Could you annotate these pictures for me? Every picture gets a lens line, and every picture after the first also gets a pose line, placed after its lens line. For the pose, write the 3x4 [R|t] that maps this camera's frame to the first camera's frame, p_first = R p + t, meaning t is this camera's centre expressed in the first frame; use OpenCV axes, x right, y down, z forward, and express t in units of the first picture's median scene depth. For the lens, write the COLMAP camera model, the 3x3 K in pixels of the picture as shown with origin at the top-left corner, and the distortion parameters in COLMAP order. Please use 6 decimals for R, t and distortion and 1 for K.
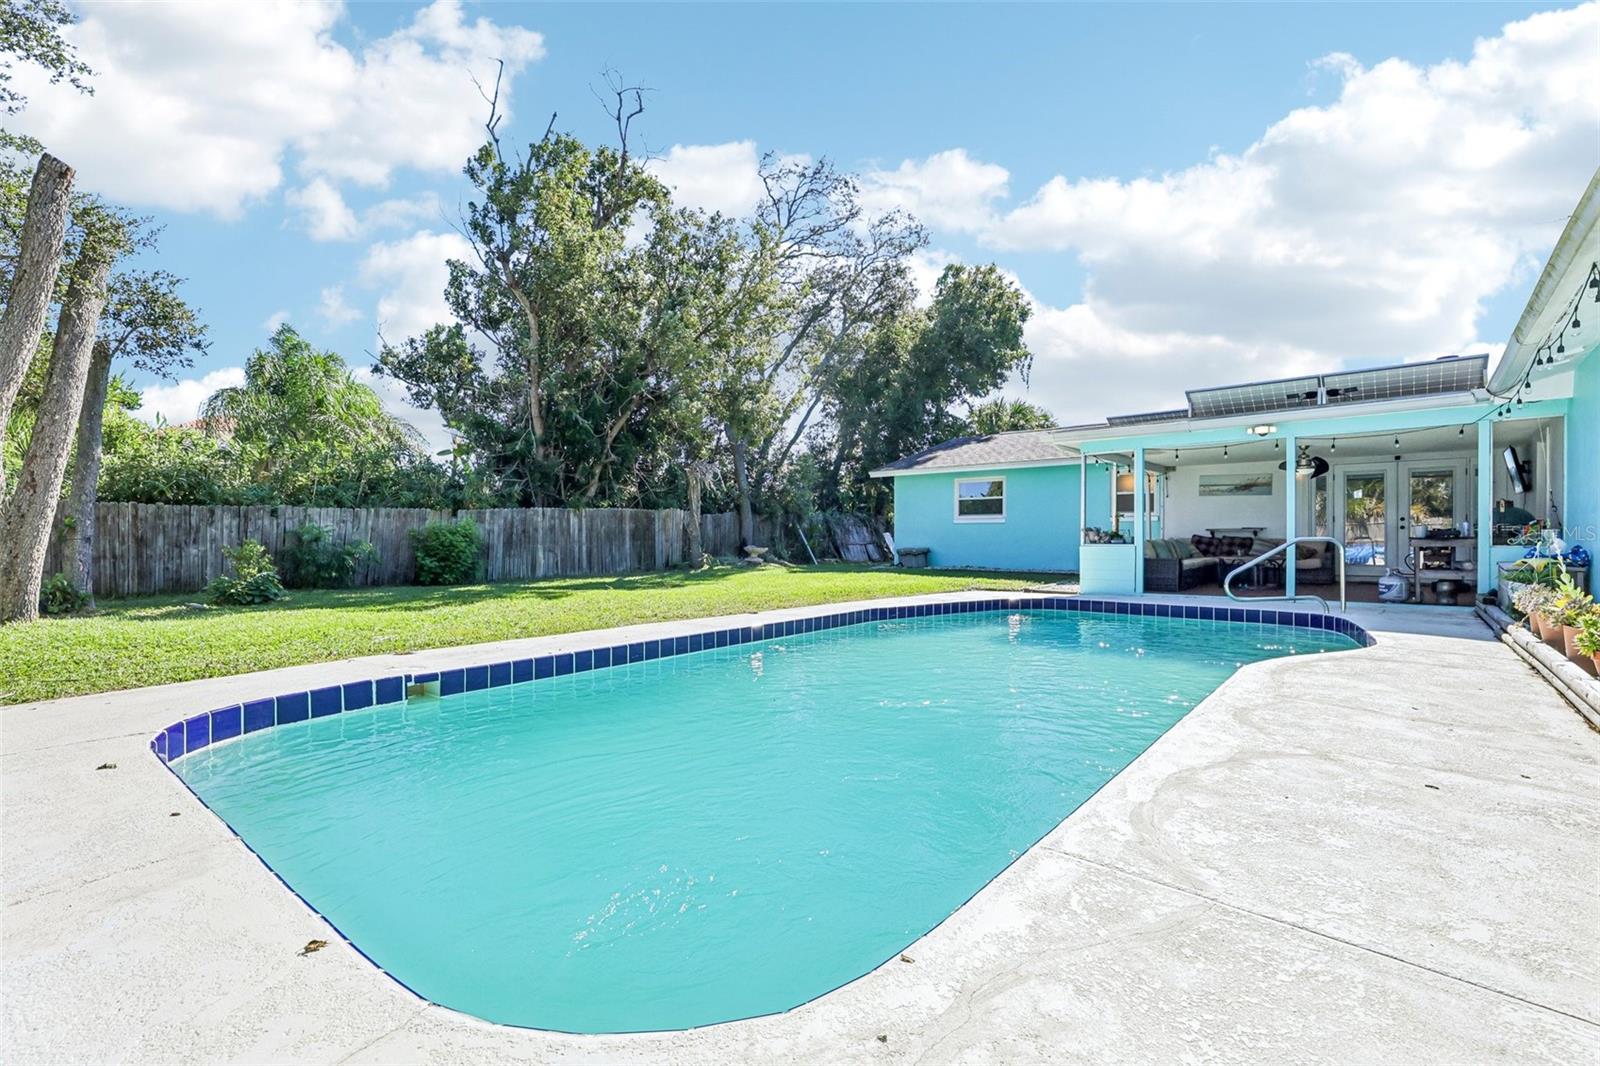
lens RADIAL K [[714.2, 0, 800.0], [0, 714.2, 533.0], [0, 0, 1]] dist [0.006002, 0.000330]
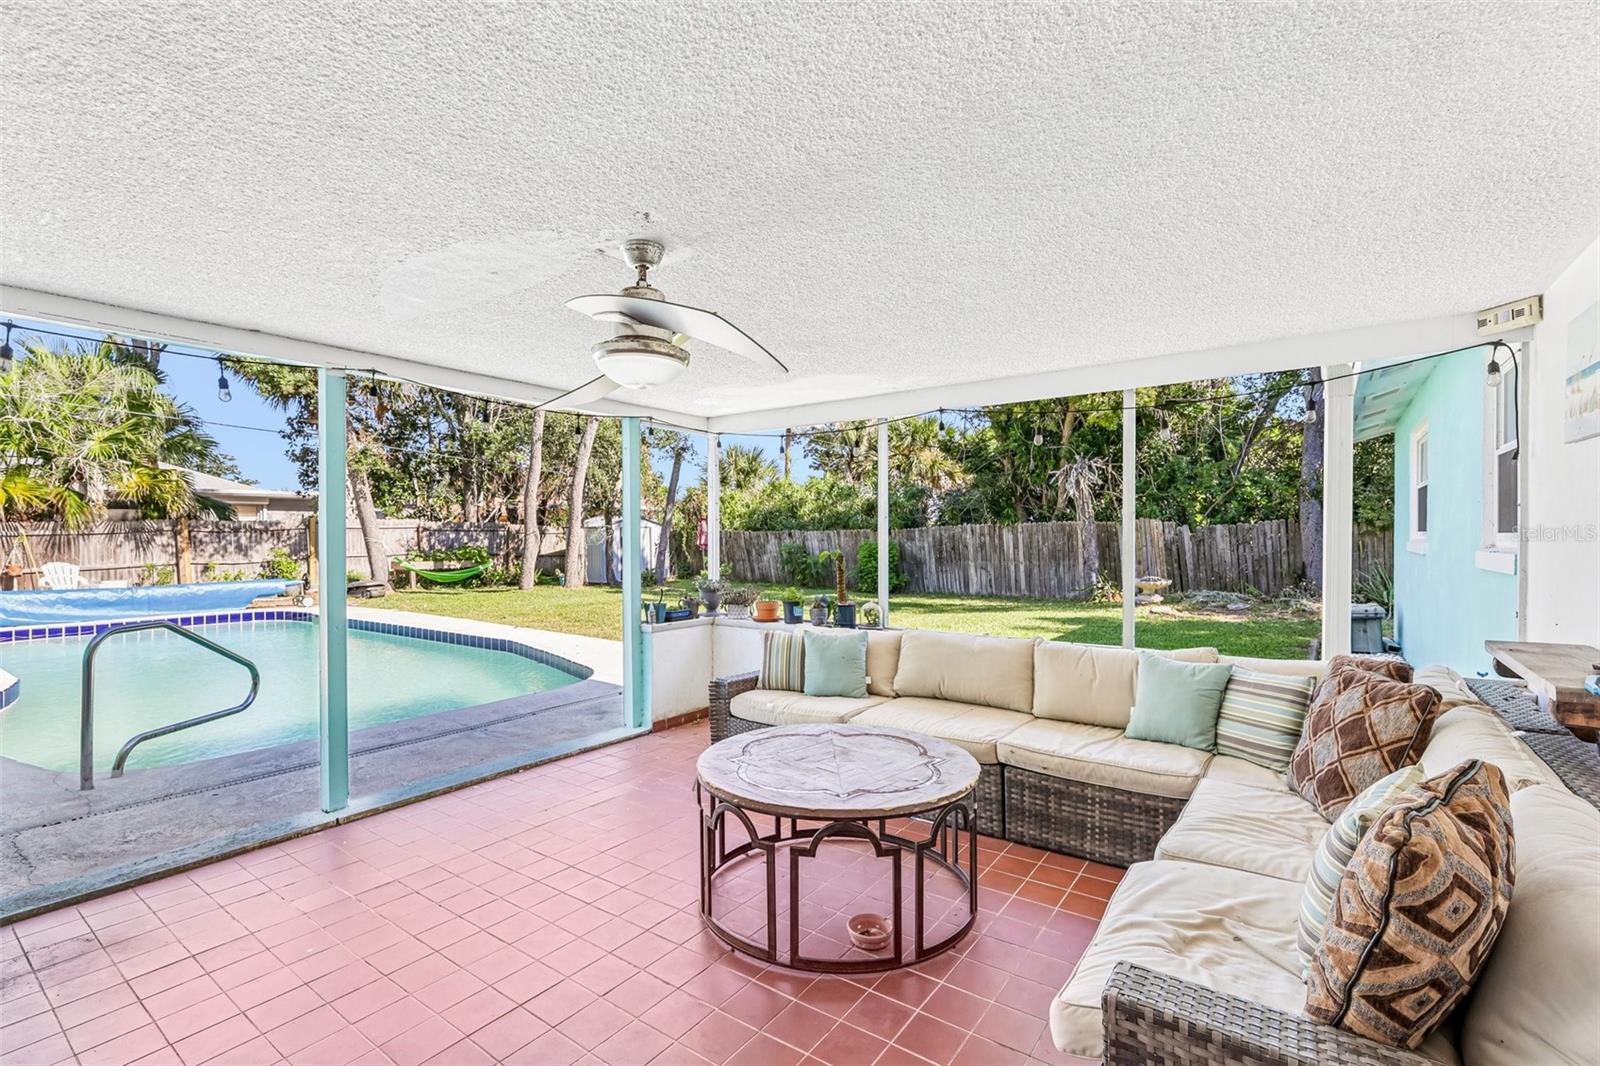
lens RADIAL K [[716.1, 0, 800.0], [0, 716.1, 533.0], [0, 0, 1]] dist [0.000939, -0.000427]
pose [[0.083403, 0.001995, -0.996514, 0.592682], [0.005552, 0.999982, 0.002467, -0.027151], [0.996500, -0.005739, 0.083391, 0.675554]]
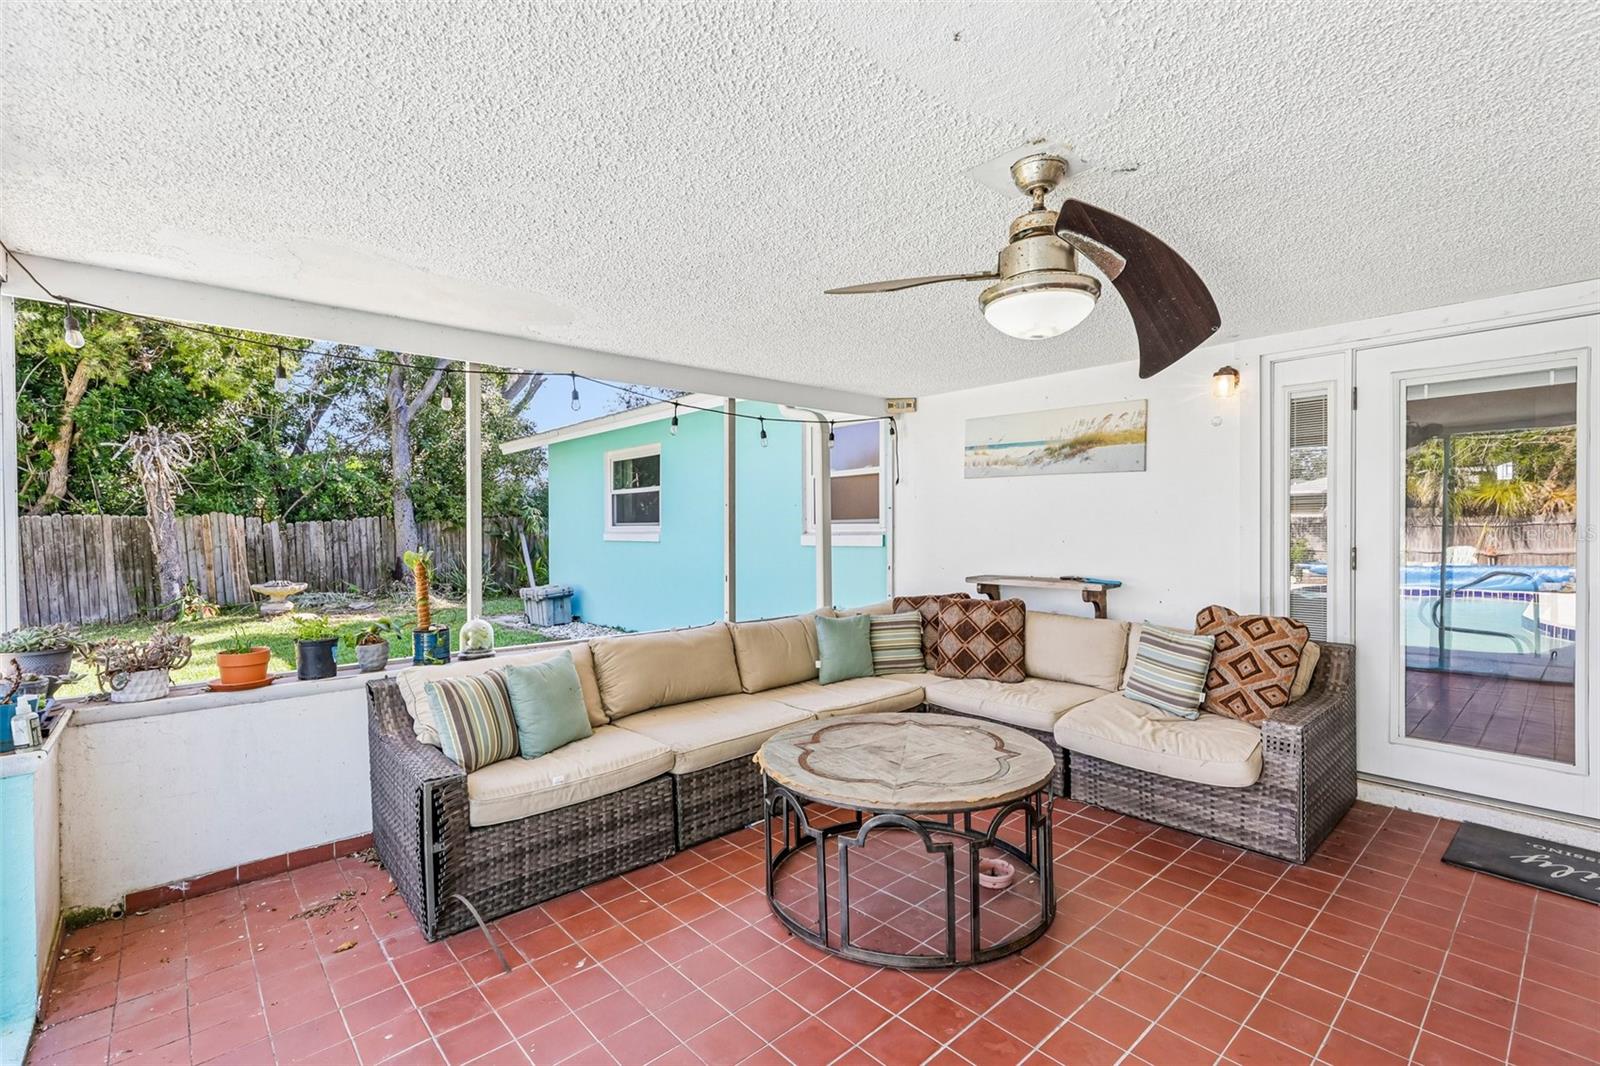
lens RADIAL K [[718.6, 0, 800.0], [0, 718.6, 533.0], [0, 0, 1]] dist [-0.003390, 0.000355]
pose [[0.991284, -0.004498, -0.131662, 0.434783], [0.006162, 0.999906, 0.012230, -0.025656], [0.131595, -0.012935, 0.991219, 0.540130]]
